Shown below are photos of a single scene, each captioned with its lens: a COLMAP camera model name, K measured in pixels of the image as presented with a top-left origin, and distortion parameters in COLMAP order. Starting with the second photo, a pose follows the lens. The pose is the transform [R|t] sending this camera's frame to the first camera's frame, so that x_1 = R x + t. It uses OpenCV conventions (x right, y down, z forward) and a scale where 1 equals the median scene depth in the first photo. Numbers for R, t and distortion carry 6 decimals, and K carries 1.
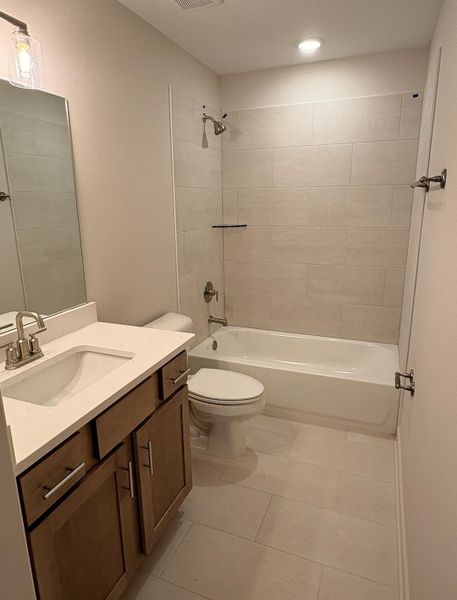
lens RADIAL K [[372.7, 0, 232.6], [0, 372.7, 299.5], [0, 0, 1]] dist [-0.019662, -0.001963]
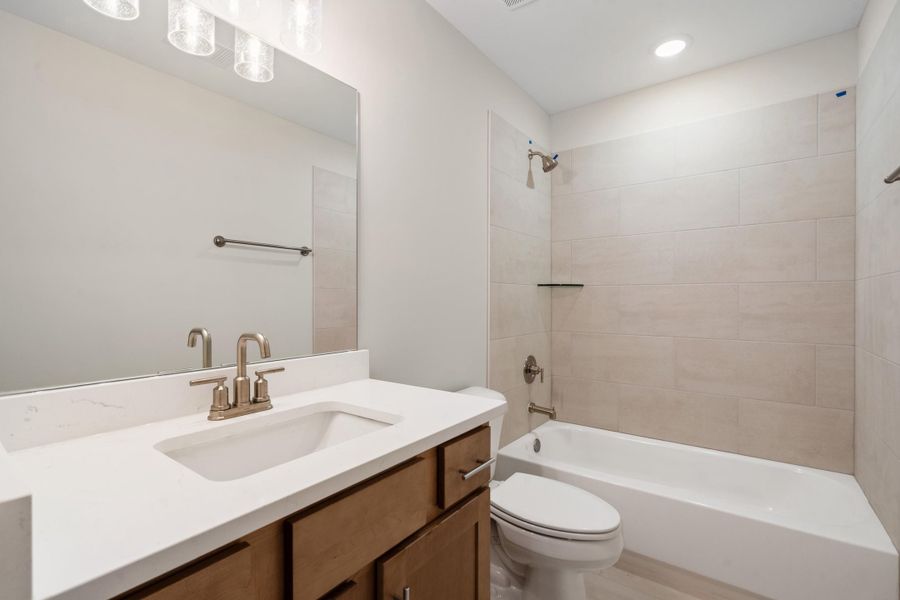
lens RADIAL K [[407.5, 0, 443.9], [0, 407.5, 301.9], [0, 0, 1]] dist [-0.005410, 0.001400]
pose [[0.961446, 0.008913, -0.274850, -0.009438], [-0.074204, 0.970808, -0.228090, 0.056363], [0.264793, 0.239691, 0.934041, 0.182386]]
